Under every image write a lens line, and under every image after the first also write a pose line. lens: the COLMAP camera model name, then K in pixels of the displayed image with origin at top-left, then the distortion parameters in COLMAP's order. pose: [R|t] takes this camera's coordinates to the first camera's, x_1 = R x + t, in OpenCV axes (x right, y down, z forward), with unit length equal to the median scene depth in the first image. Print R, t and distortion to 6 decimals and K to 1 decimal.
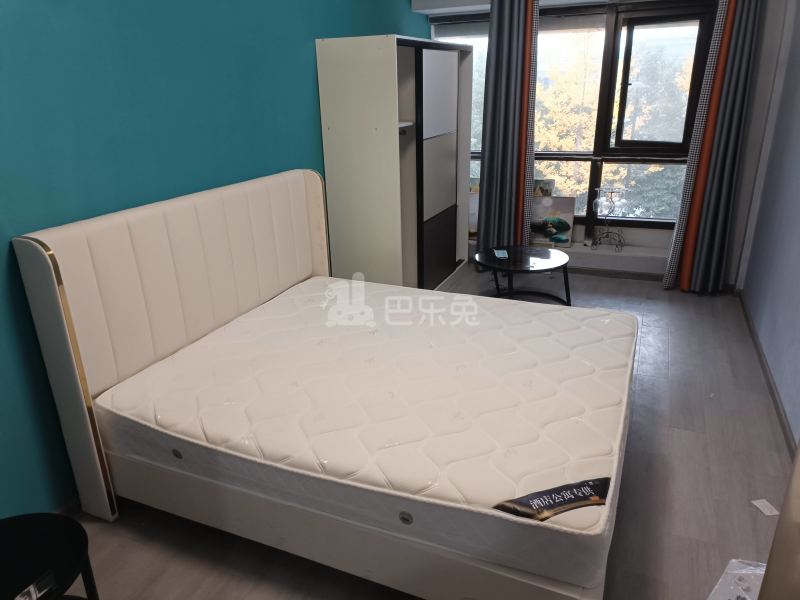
lens RADIAL K [[582.5, 0, 400.0], [0, 582.5, 300.0], [0, 0, 1]] dist [0.023389, -0.000700]
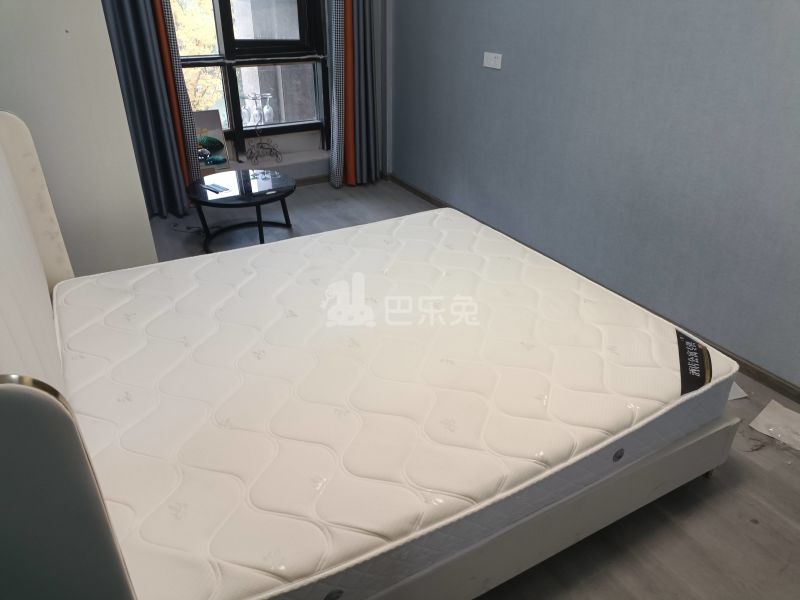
lens RADIAL K [[582.5, 0, 400.0], [0, 582.5, 300.0], [0, 0, 1]] dist [0.023389, -0.000700]
pose [[0.602133, -0.357641, 0.713813, -0.290153], [0.251354, 0.933512, 0.255689, -0.069516], [-0.757798, 0.025461, 0.651993, 0.240316]]
